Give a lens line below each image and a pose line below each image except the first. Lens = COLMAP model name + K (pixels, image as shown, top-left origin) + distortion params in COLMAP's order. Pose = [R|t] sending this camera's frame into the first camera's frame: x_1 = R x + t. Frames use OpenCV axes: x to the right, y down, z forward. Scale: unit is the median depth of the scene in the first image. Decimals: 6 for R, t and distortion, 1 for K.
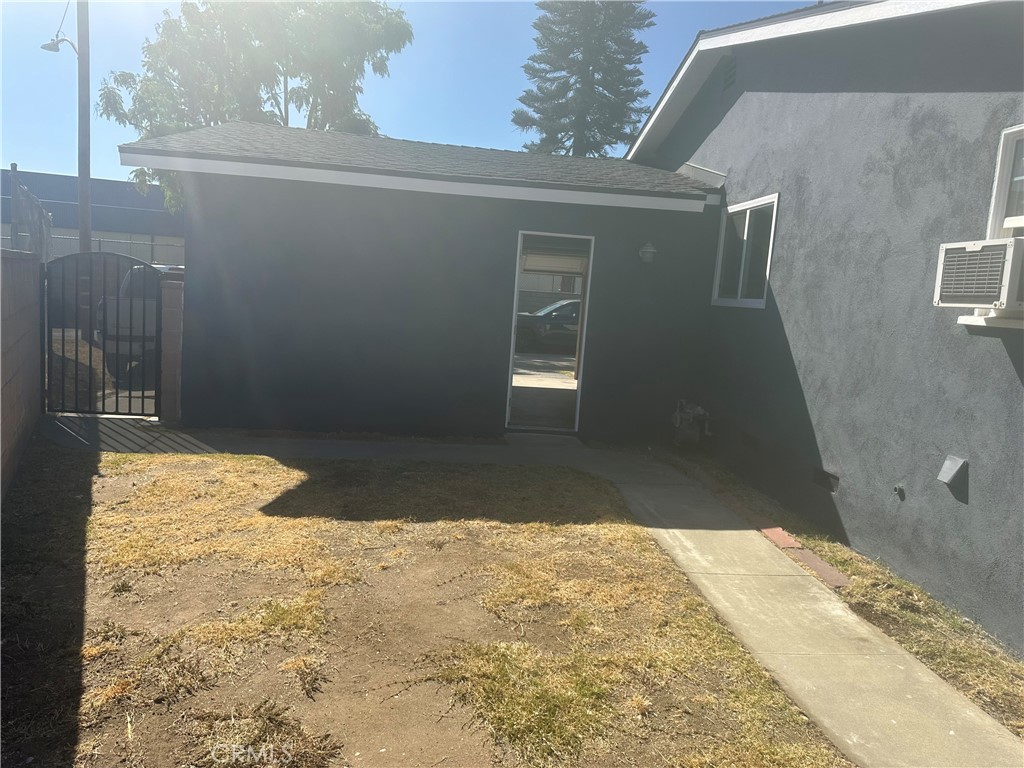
lens RADIAL K [[714.7, 0, 512.0], [0, 714.7, 384.0], [0, 0, 1]] dist [0.005643, -0.005378]
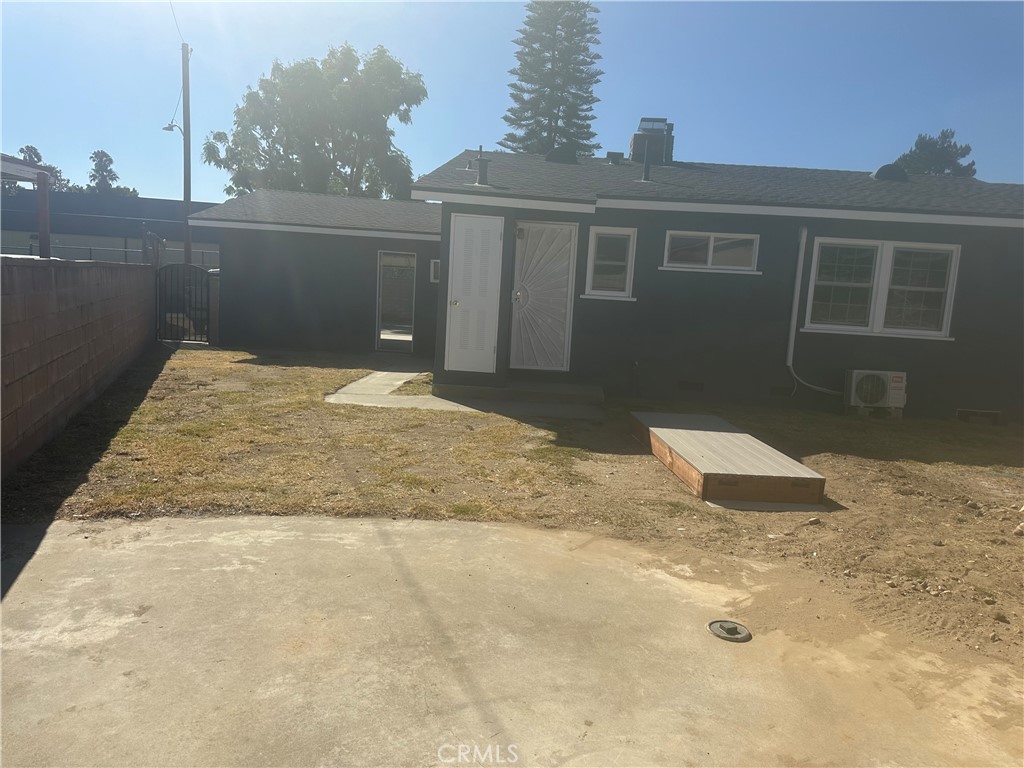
lens RADIAL K [[706.2, 0, 519.0], [0, 706.2, 385.7], [0, 0, 1]] dist [0.079797, -0.108481]
pose [[0.991620, 0.011142, -0.128705, 0.222149], [-0.010633, 0.999933, 0.004638, 0.050268], [0.128748, -0.003230, 0.991672, -0.313868]]
